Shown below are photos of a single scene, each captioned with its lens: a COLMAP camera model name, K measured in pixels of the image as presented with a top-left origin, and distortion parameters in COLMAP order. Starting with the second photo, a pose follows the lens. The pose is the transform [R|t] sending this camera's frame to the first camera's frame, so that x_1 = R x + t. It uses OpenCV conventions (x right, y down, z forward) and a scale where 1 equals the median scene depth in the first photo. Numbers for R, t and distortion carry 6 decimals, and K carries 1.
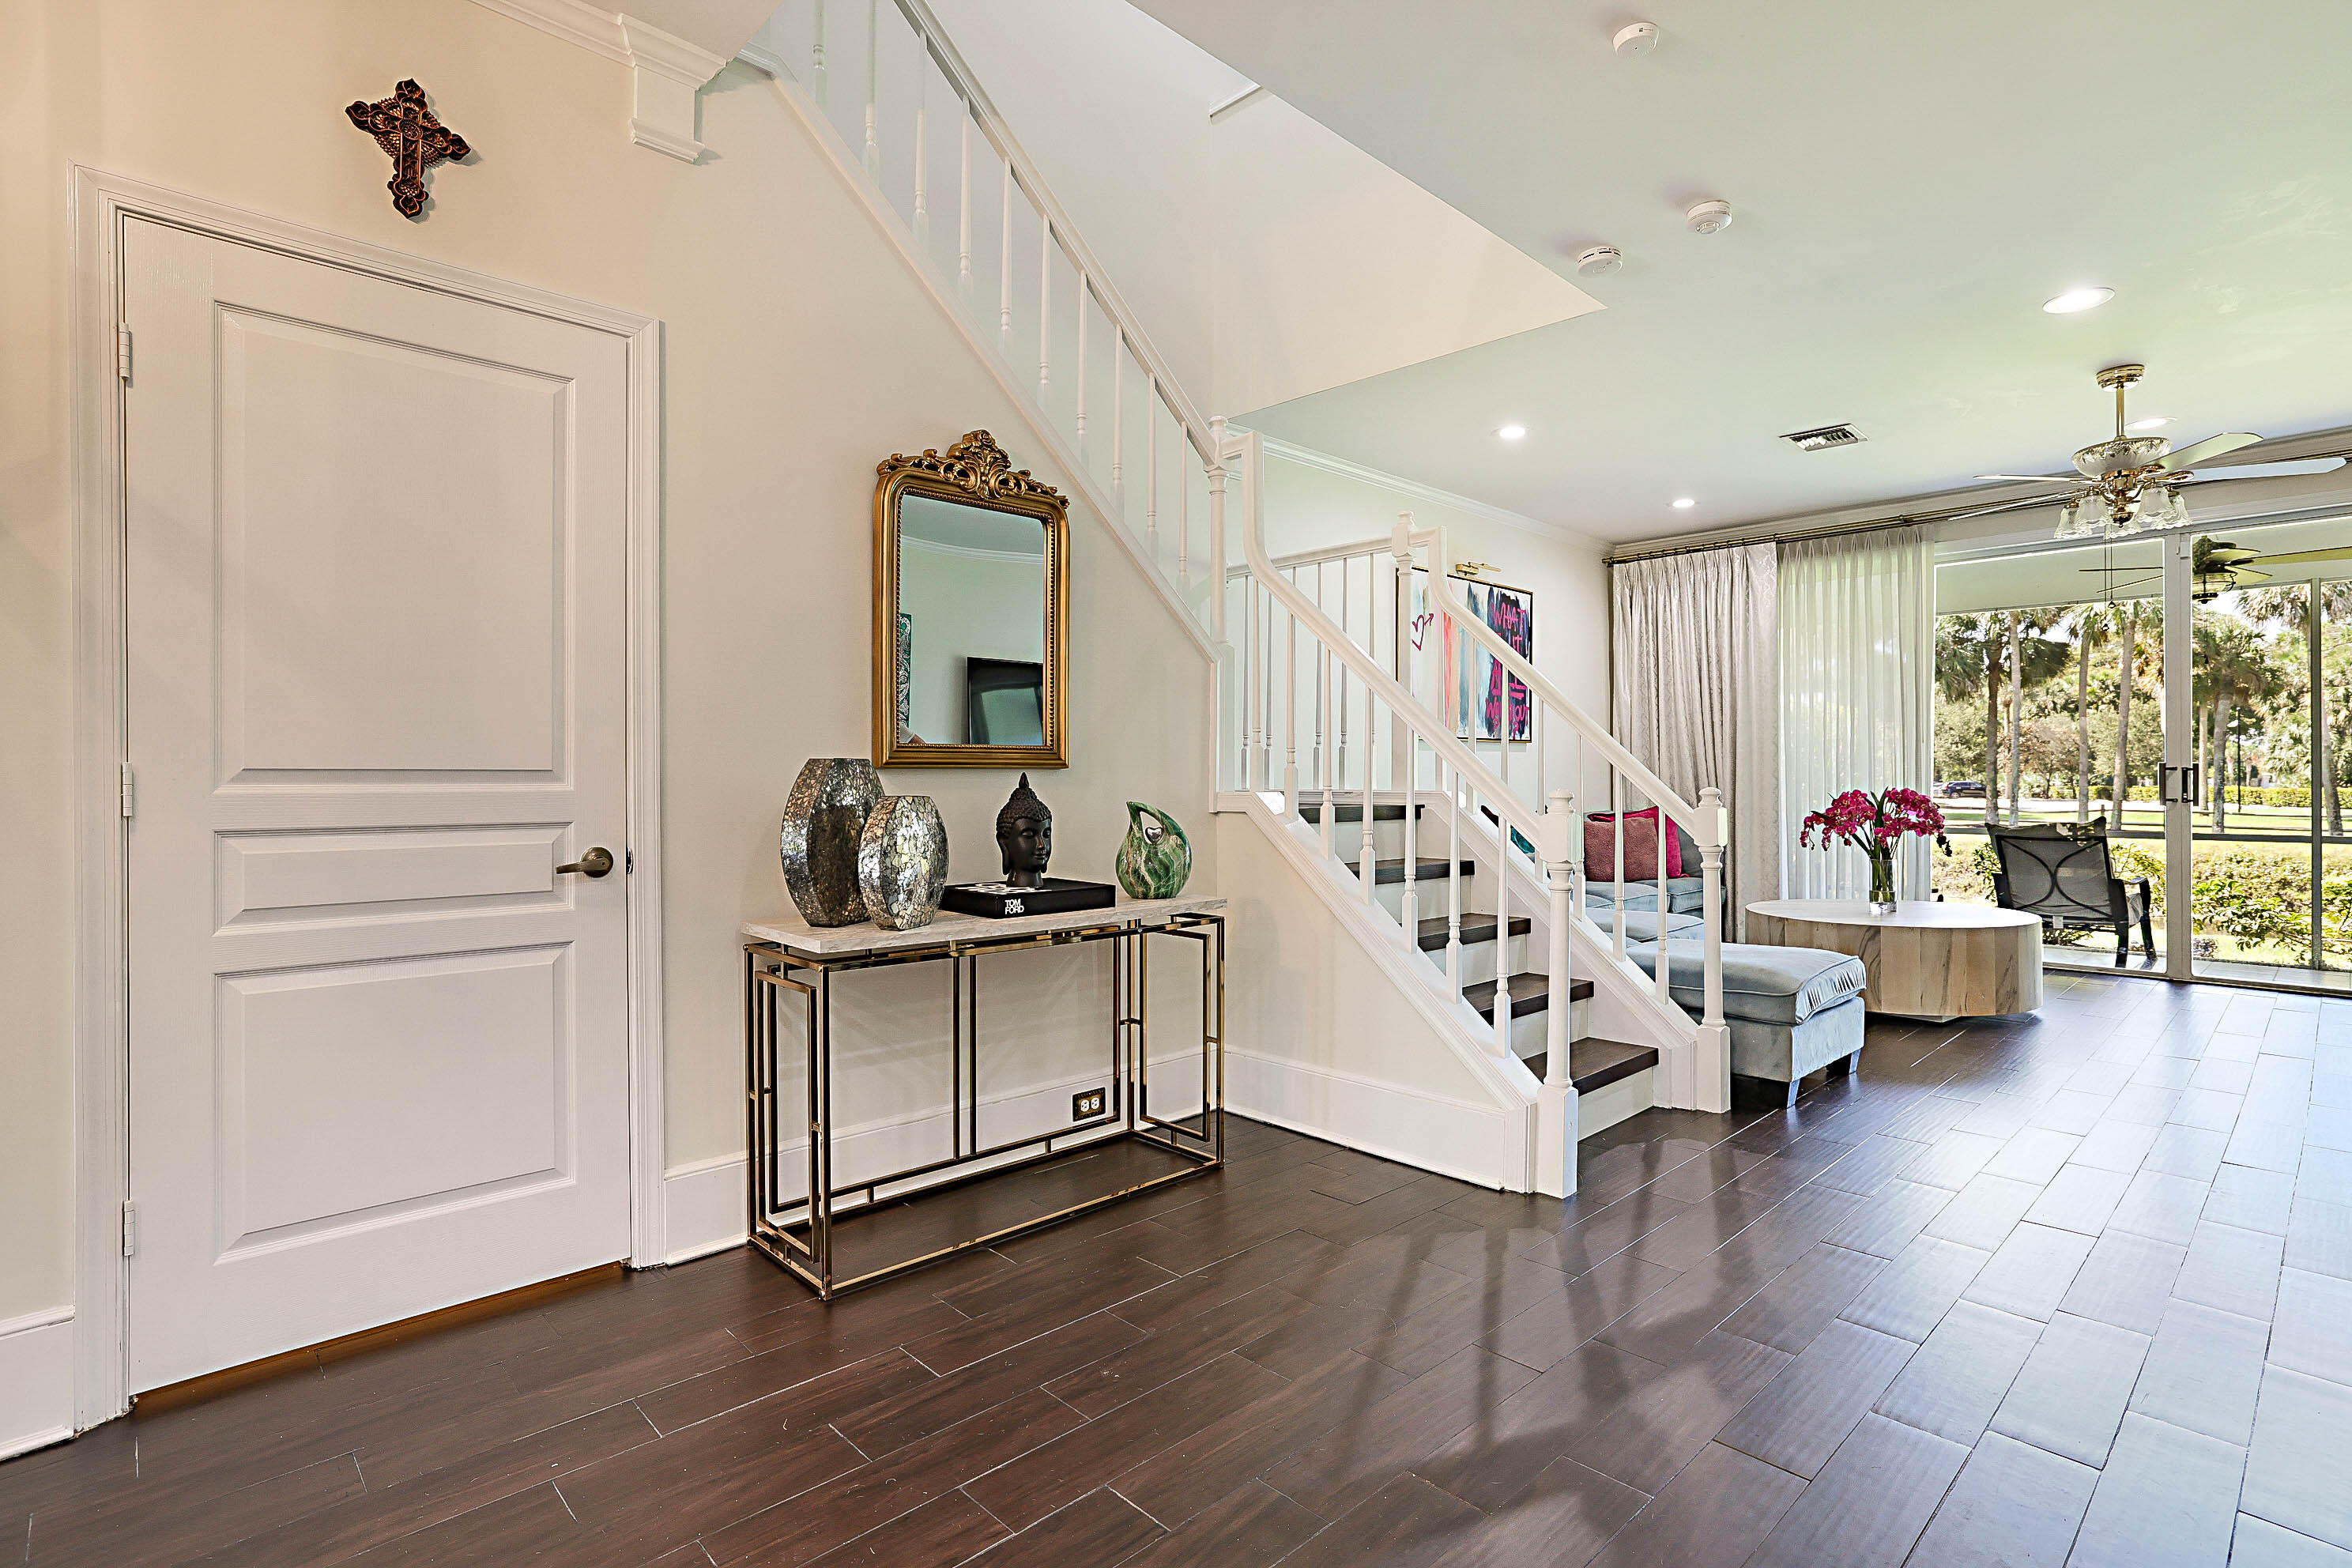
lens RADIAL K [[1109.5, 0, 1183.2], [0, 1109.5, 774.4], [0, 0, 1]] dist [-0.023379, 0.010086]
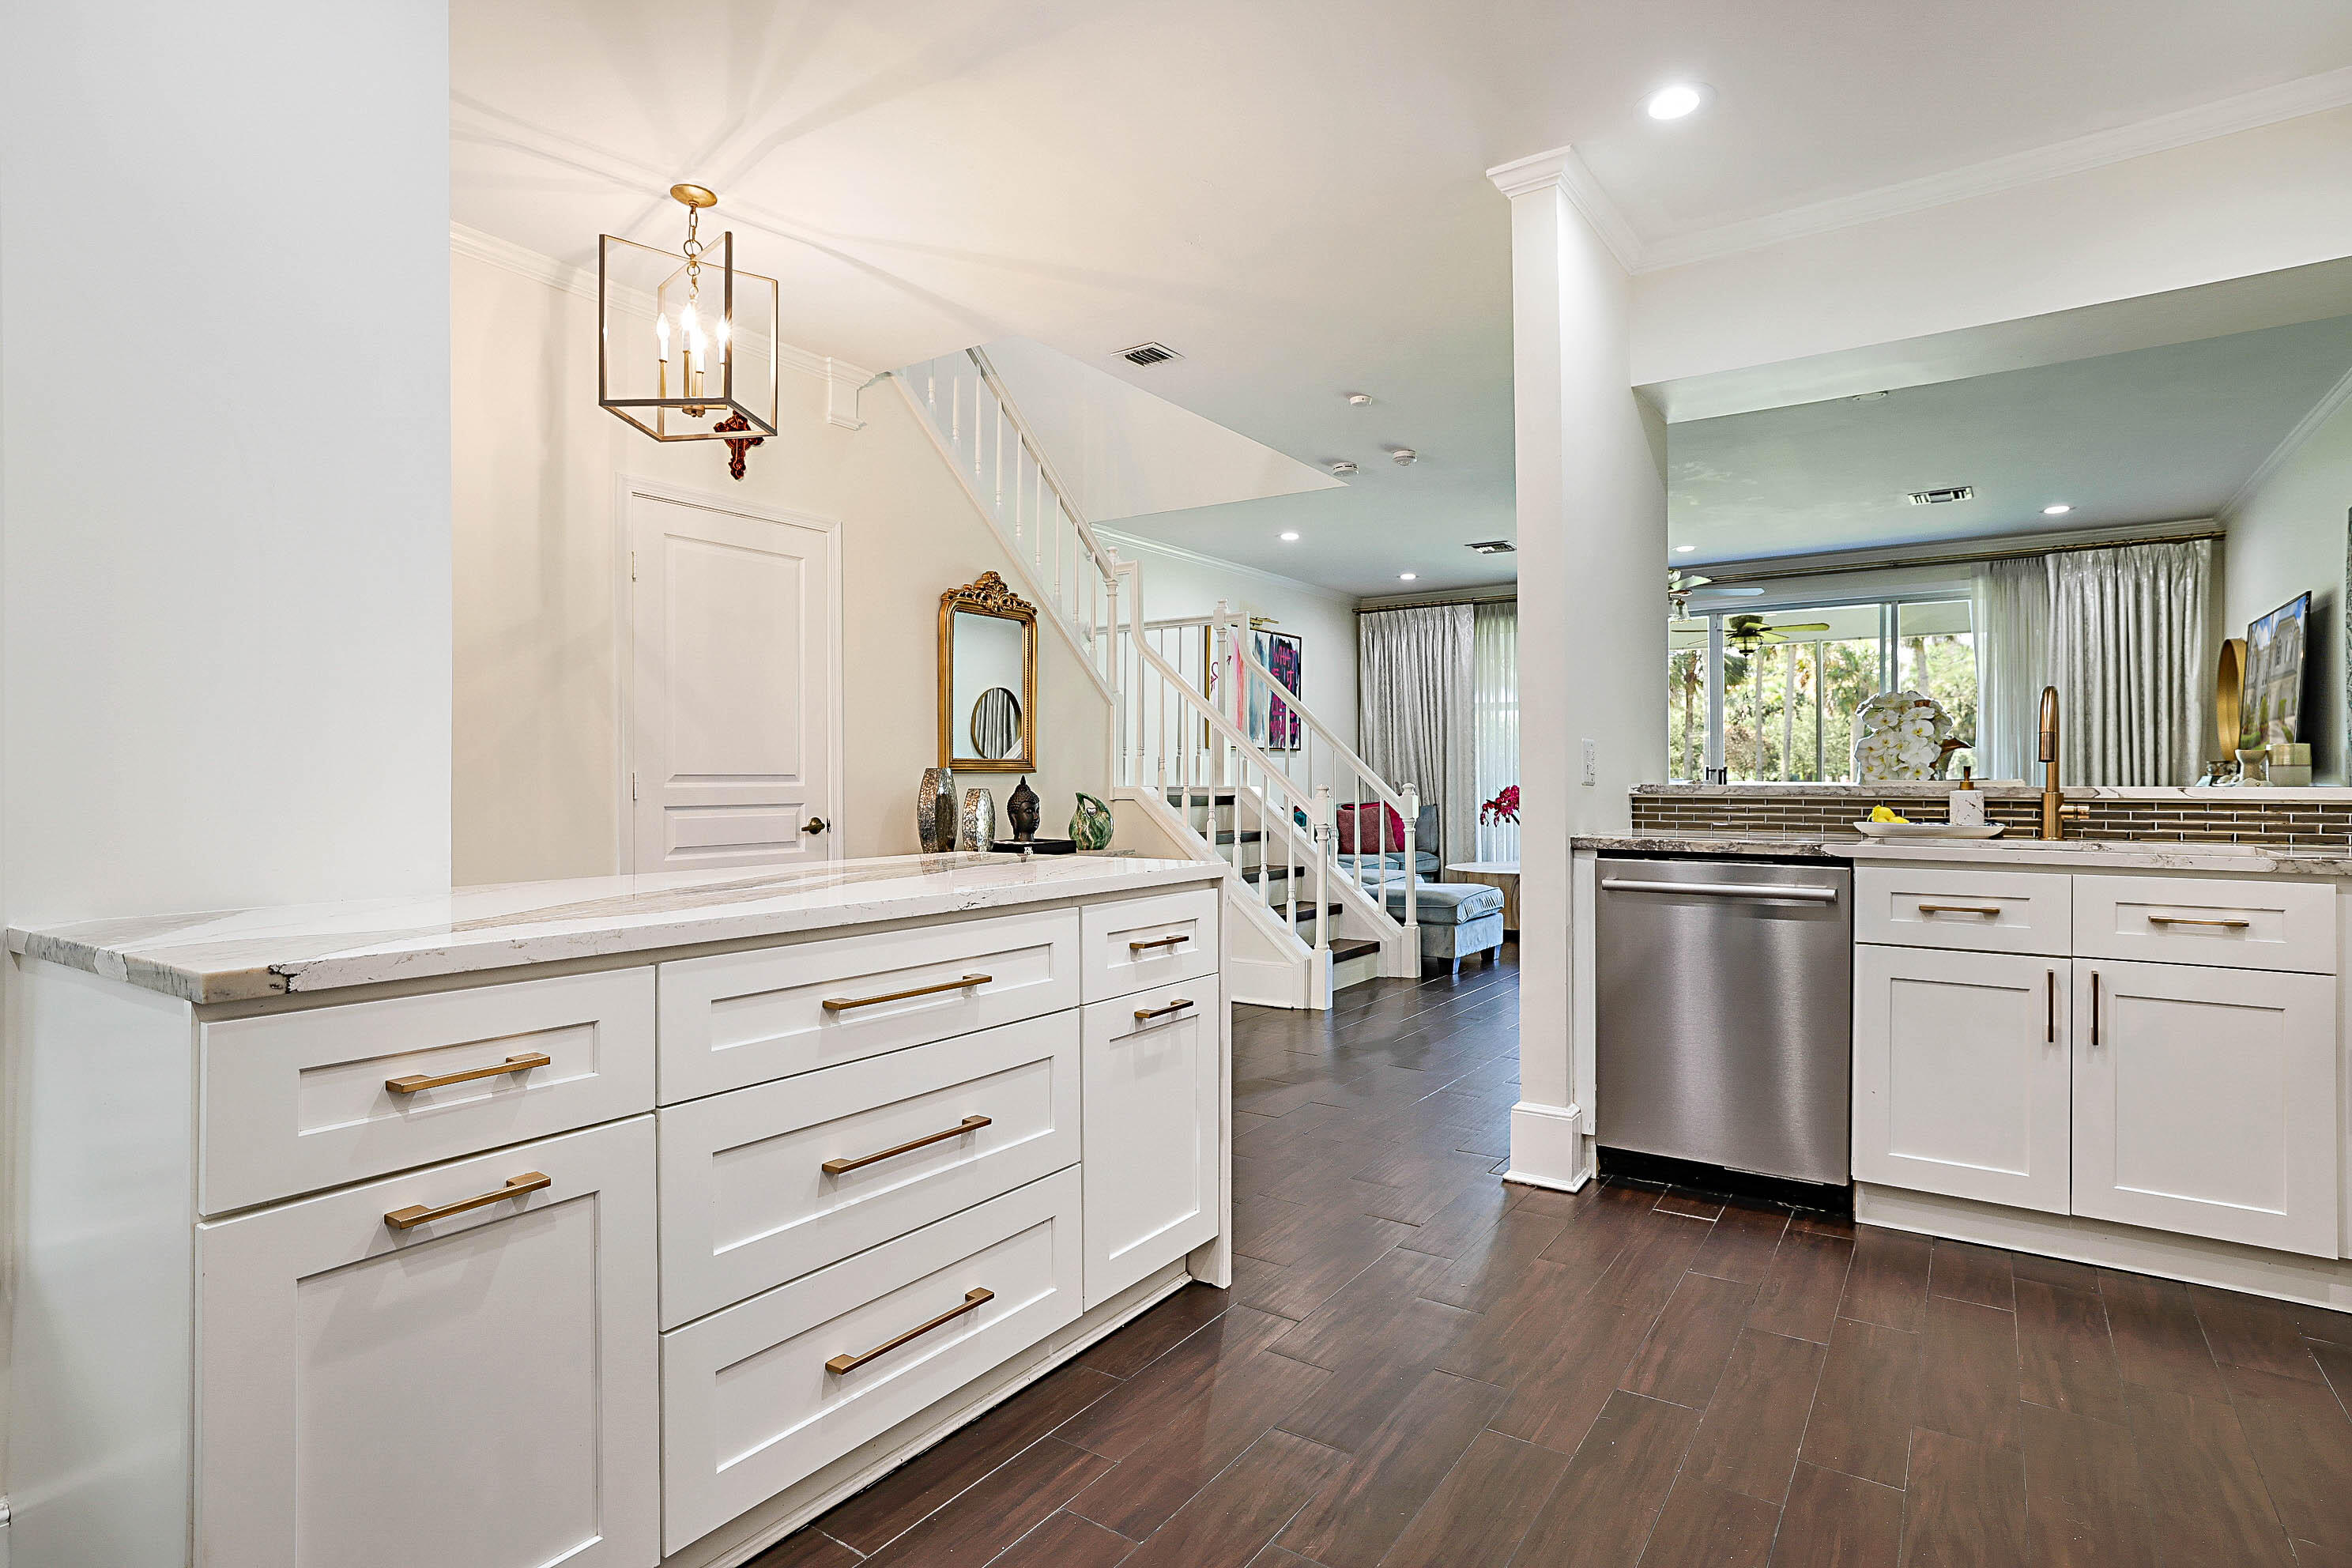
lens RADIAL K [[1156.9, 0, 1171.9], [0, 1156.9, 777.5], [0, 0, 1]] dist [-0.031243, 0.010626]
pose [[0.979726, -0.001698, 0.200336, -0.162847], [0.001007, 0.999993, 0.003554, -0.002765], [-0.200340, -0.003280, 0.979721, -0.466523]]
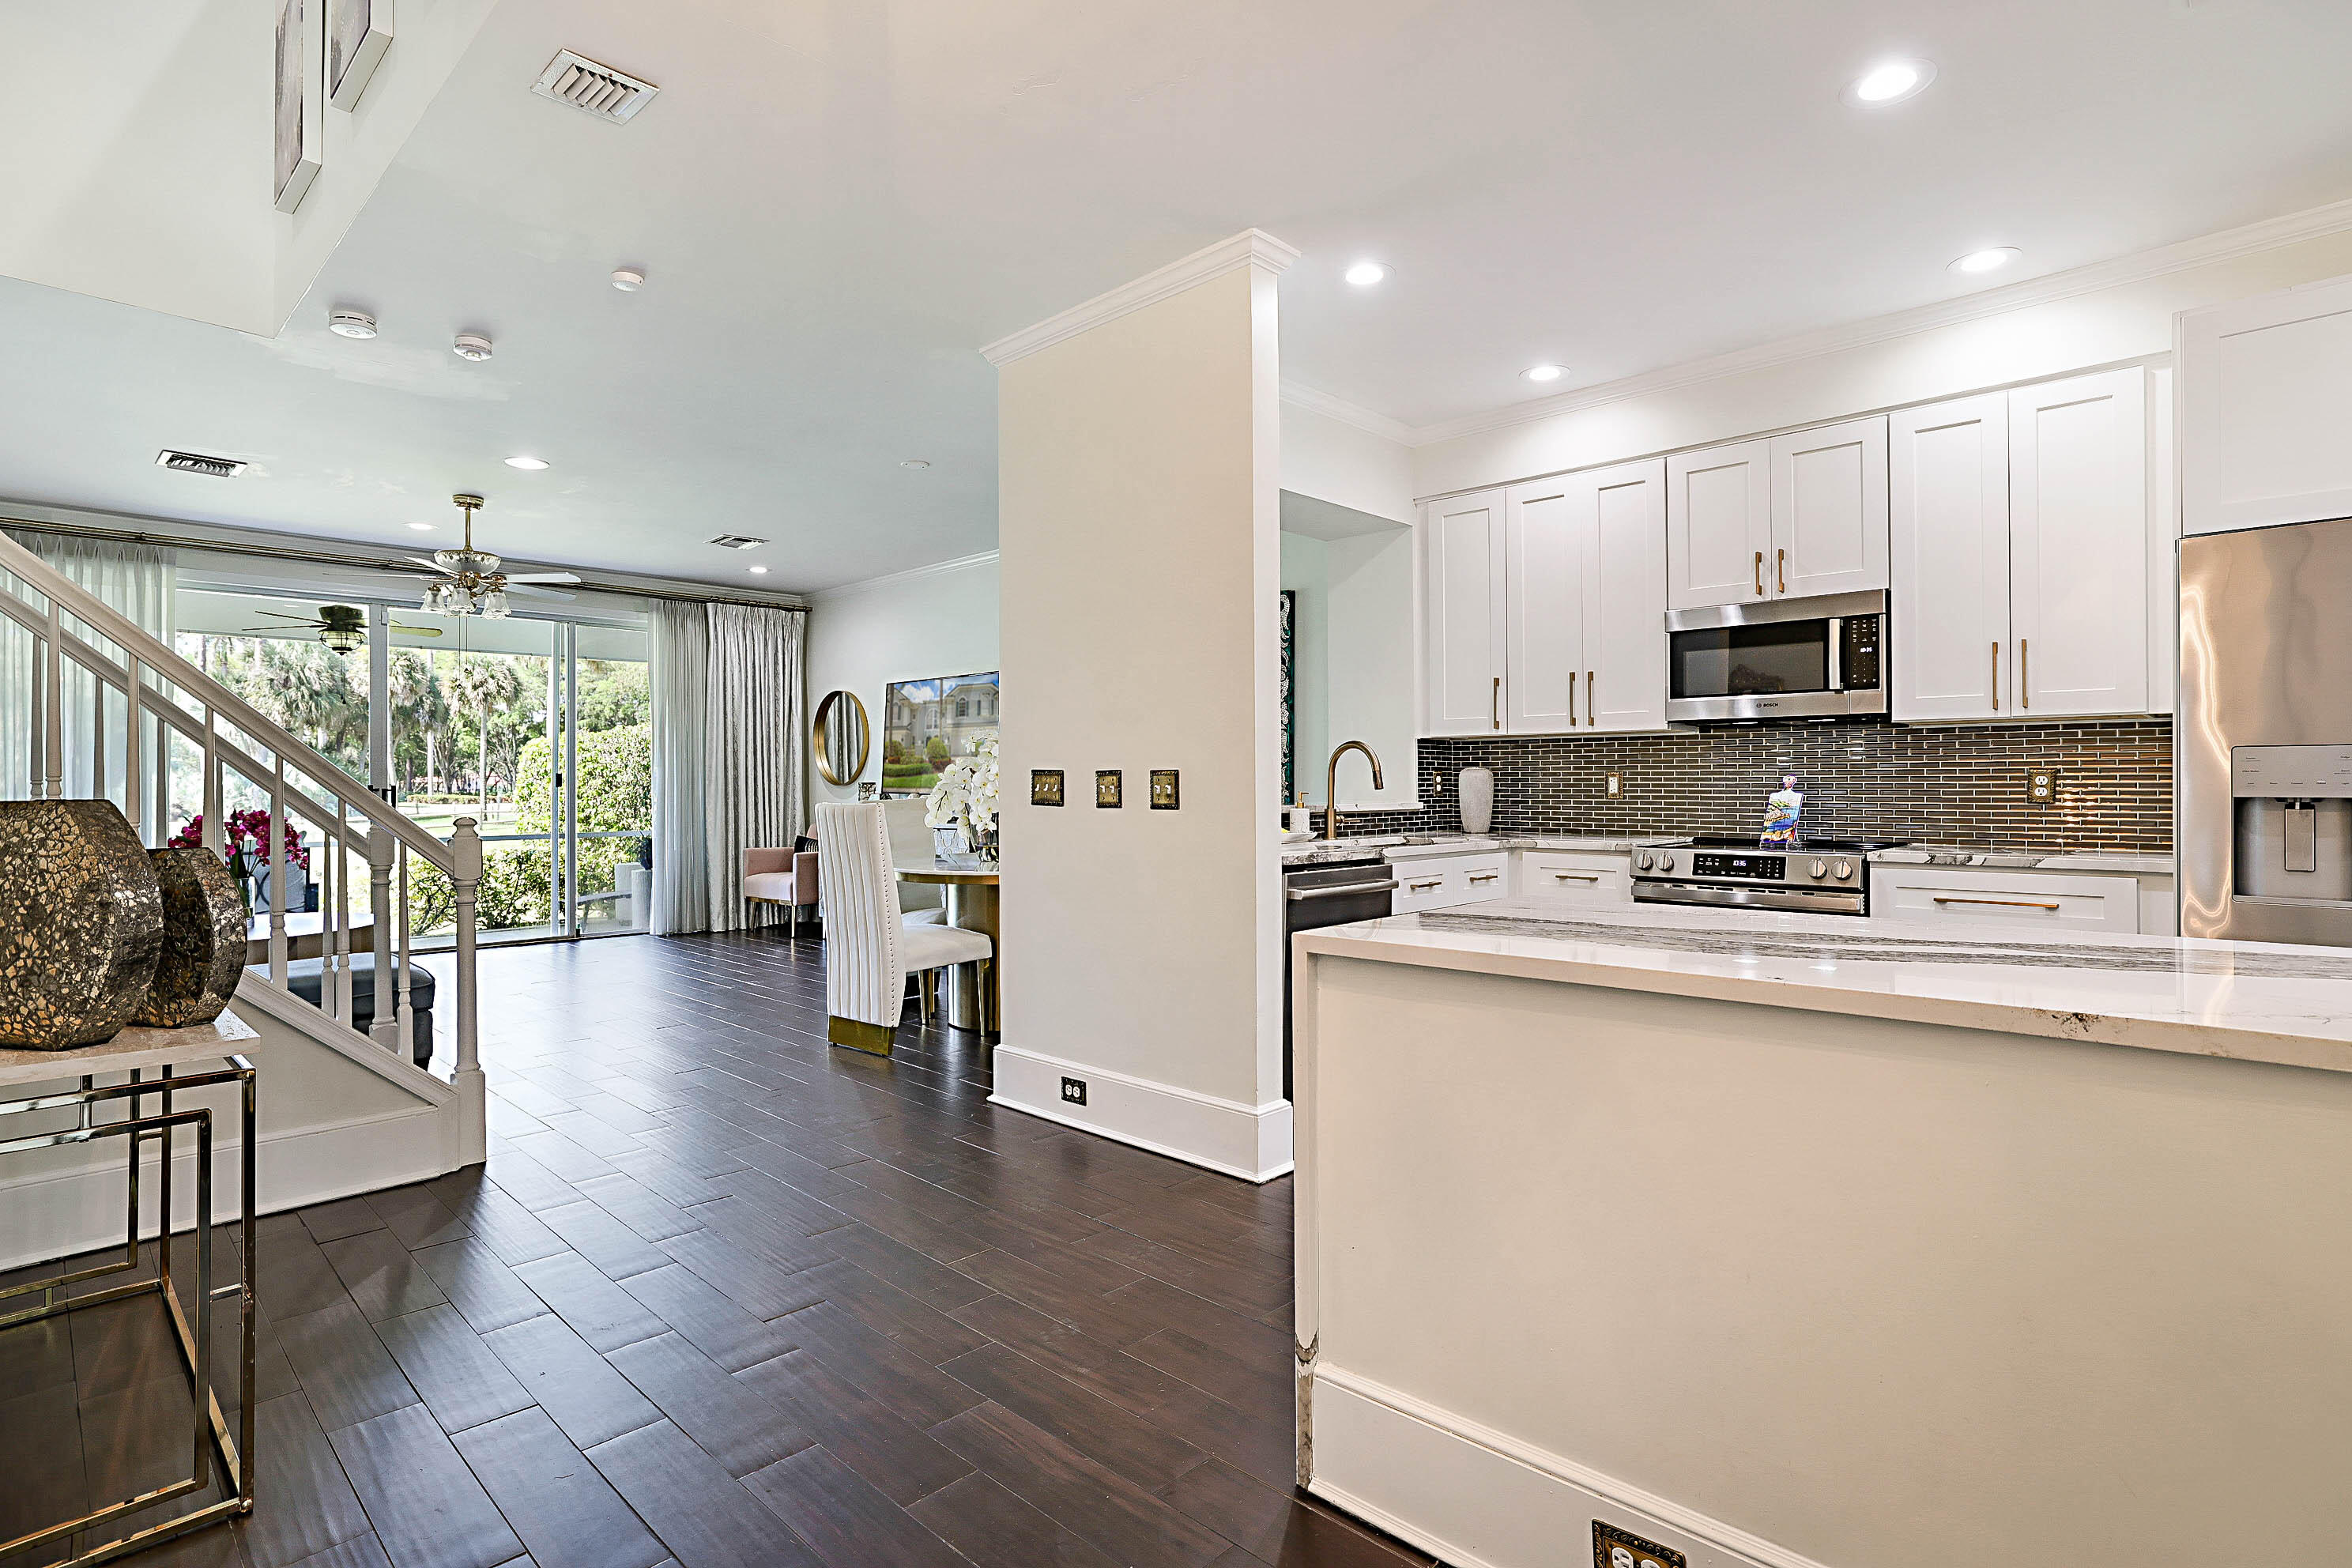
lens RADIAL K [[1156.9, 0, 1166.6], [0, 1156.9, 775.2], [0, 0, 1]] dist [-0.031243, 0.010626]
pose [[-0.046192, 0.007768, 0.998902, -0.522417], [0.002698, 0.999967, -0.007652, -0.012793], [-0.998929, 0.002341, -0.046212, 0.186911]]
